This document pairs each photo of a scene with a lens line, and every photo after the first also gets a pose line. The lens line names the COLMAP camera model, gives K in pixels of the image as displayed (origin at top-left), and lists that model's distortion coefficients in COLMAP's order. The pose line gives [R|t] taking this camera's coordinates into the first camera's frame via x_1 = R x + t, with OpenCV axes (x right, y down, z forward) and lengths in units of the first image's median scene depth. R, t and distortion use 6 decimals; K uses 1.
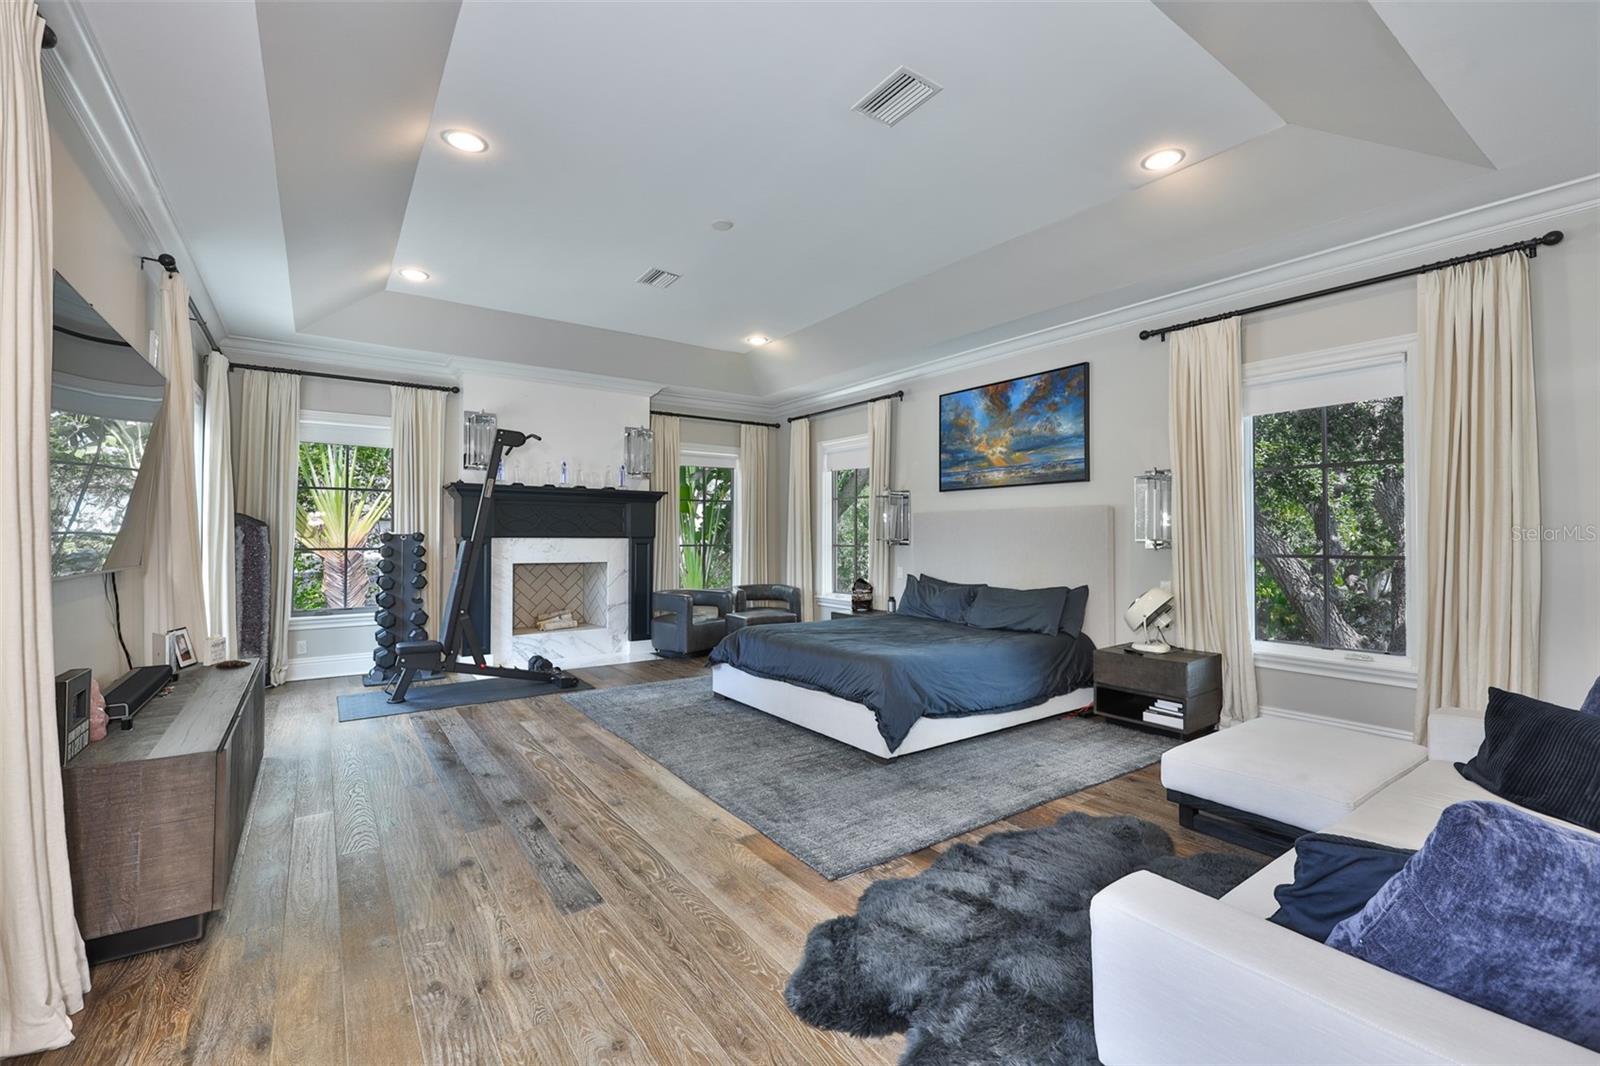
lens RADIAL K [[692.7, 0, 798.8], [0, 692.7, 529.2], [0, 0, 1]] dist [-0.003293, 0.000435]
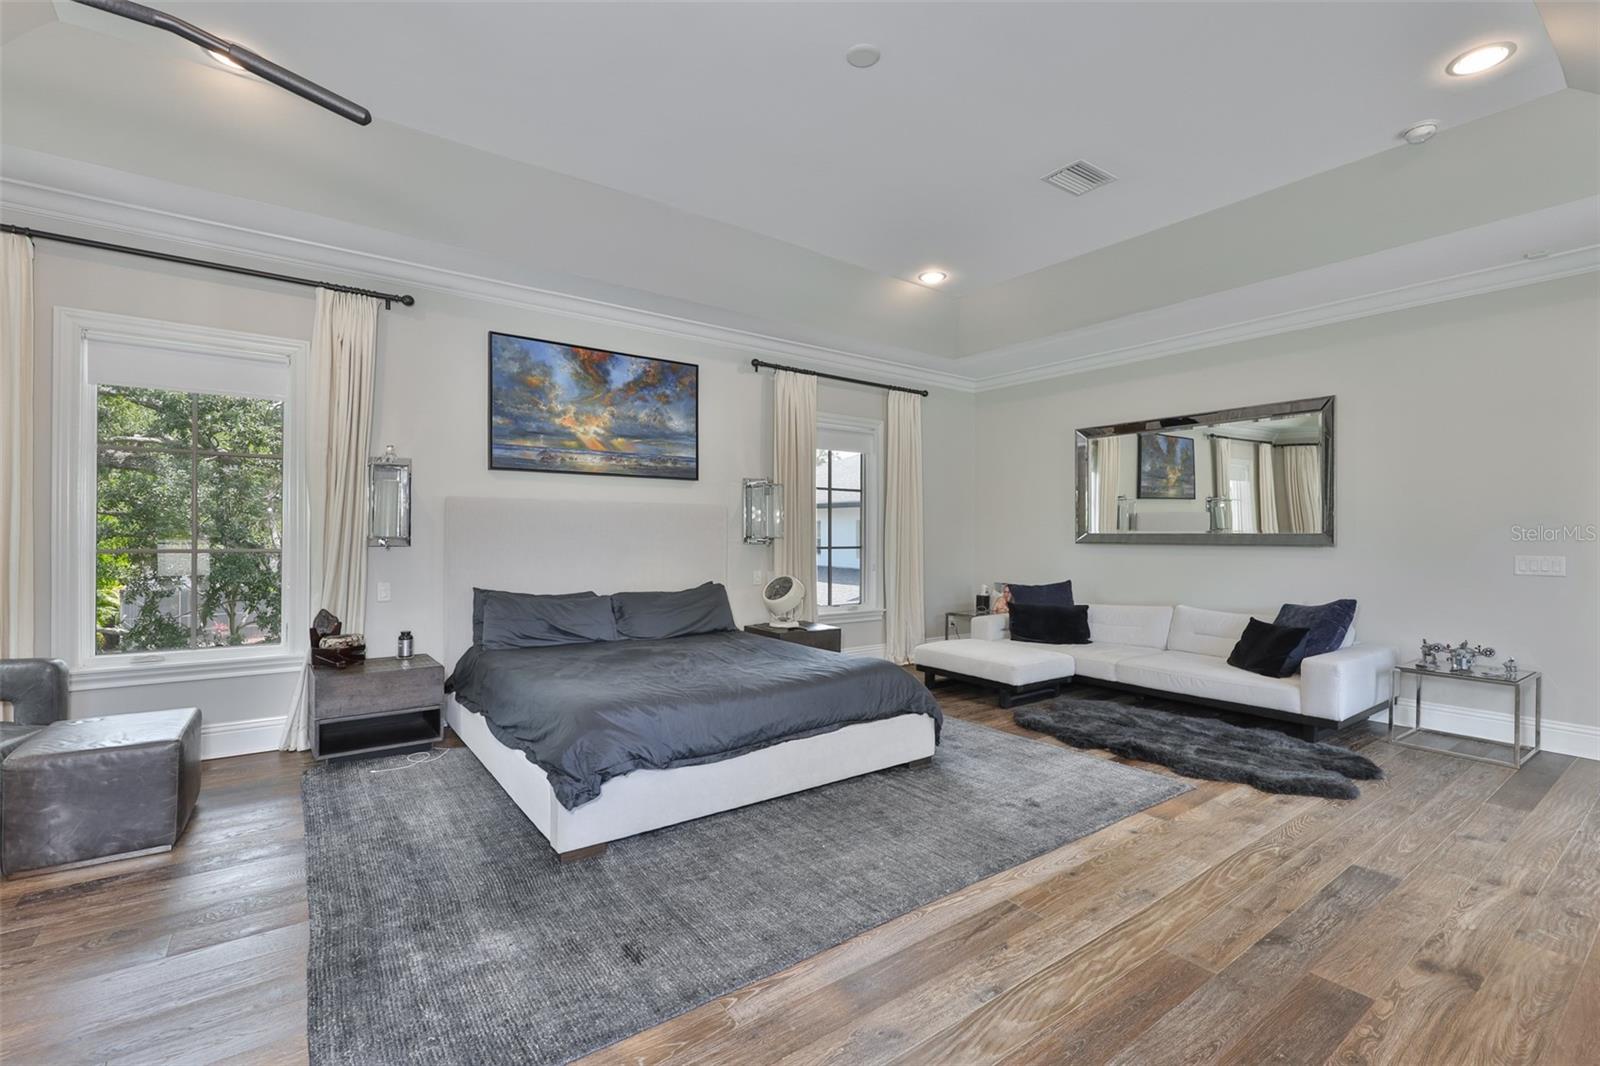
lens RADIAL K [[692.7, 0, 798.8], [0, 692.7, 529.2], [0, 0, 1]] dist [-0.003293, 0.000435]
pose [[-0.017869, 0.010141, 0.999789, -0.578984], [-0.011504, 0.999880, -0.010347, 0.011921], [-0.999774, -0.011687, -0.017750, 0.807402]]
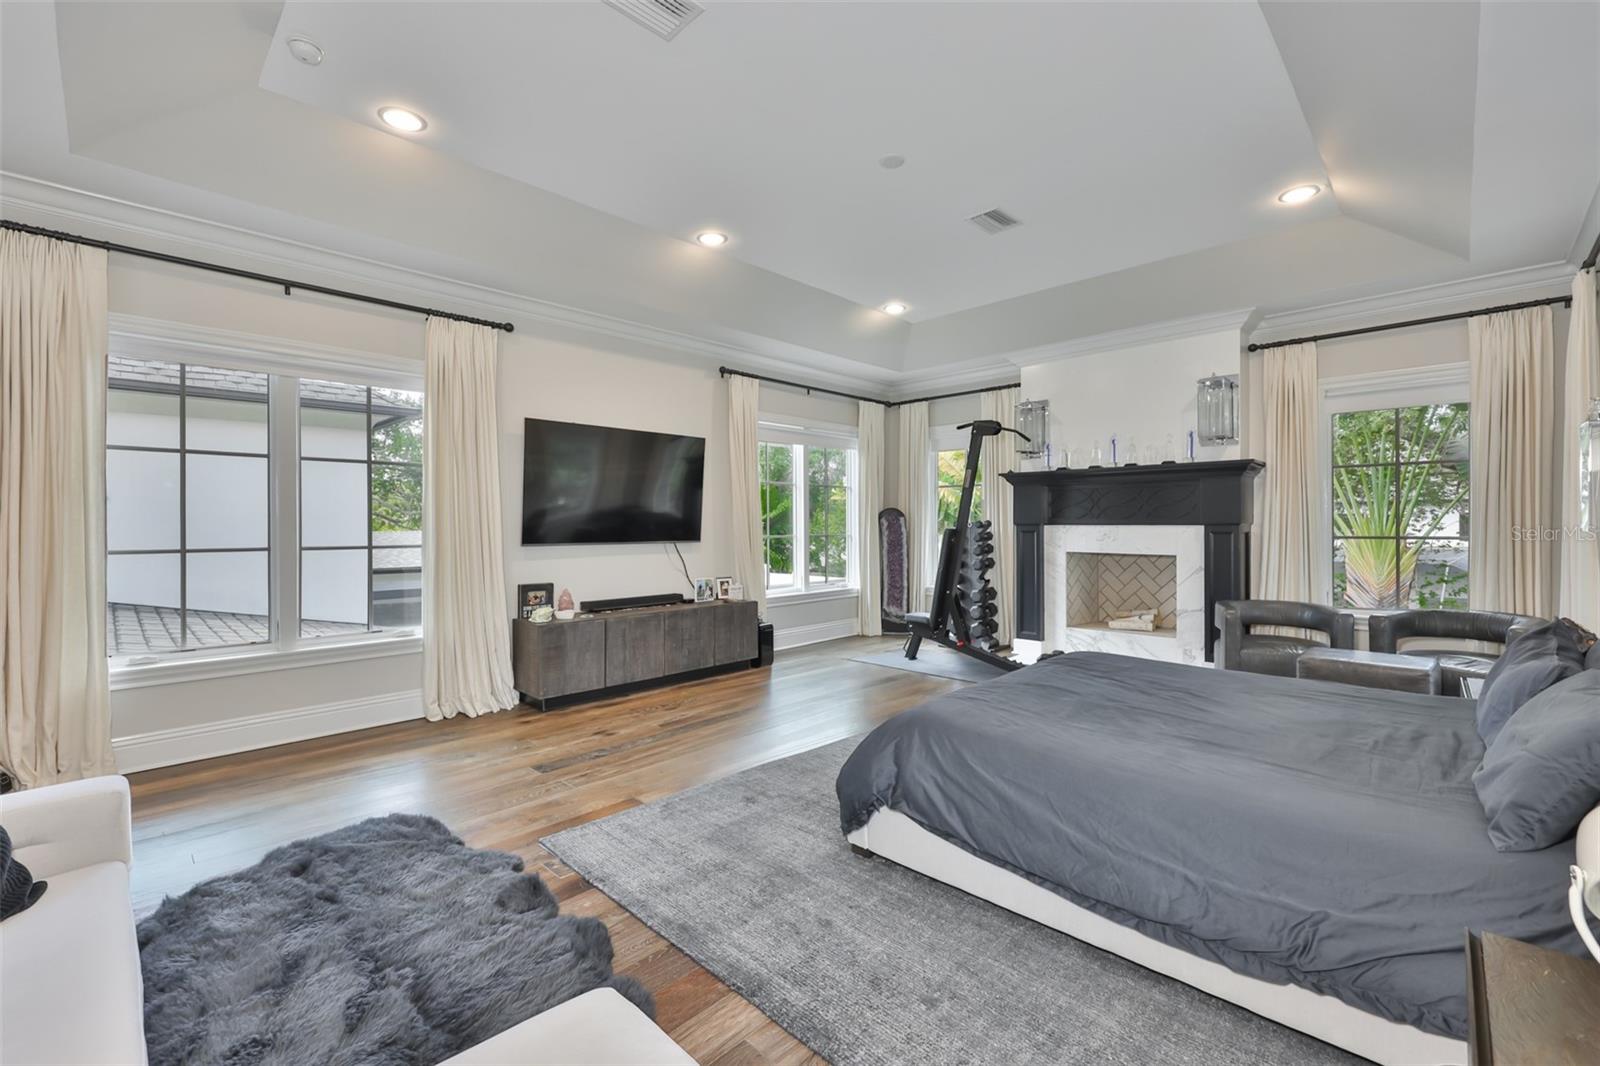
lens RADIAL K [[681.7, 0, 800.0], [0, 681.7, 533.0], [0, 0, 1]] dist [-0.001605, 0.000227]
pose [[0.168512, 0.013172, -0.985612, 0.526795], [0.013952, 0.999779, 0.015747, 0.004049], [0.985601, -0.016404, 0.168291, 0.555272]]
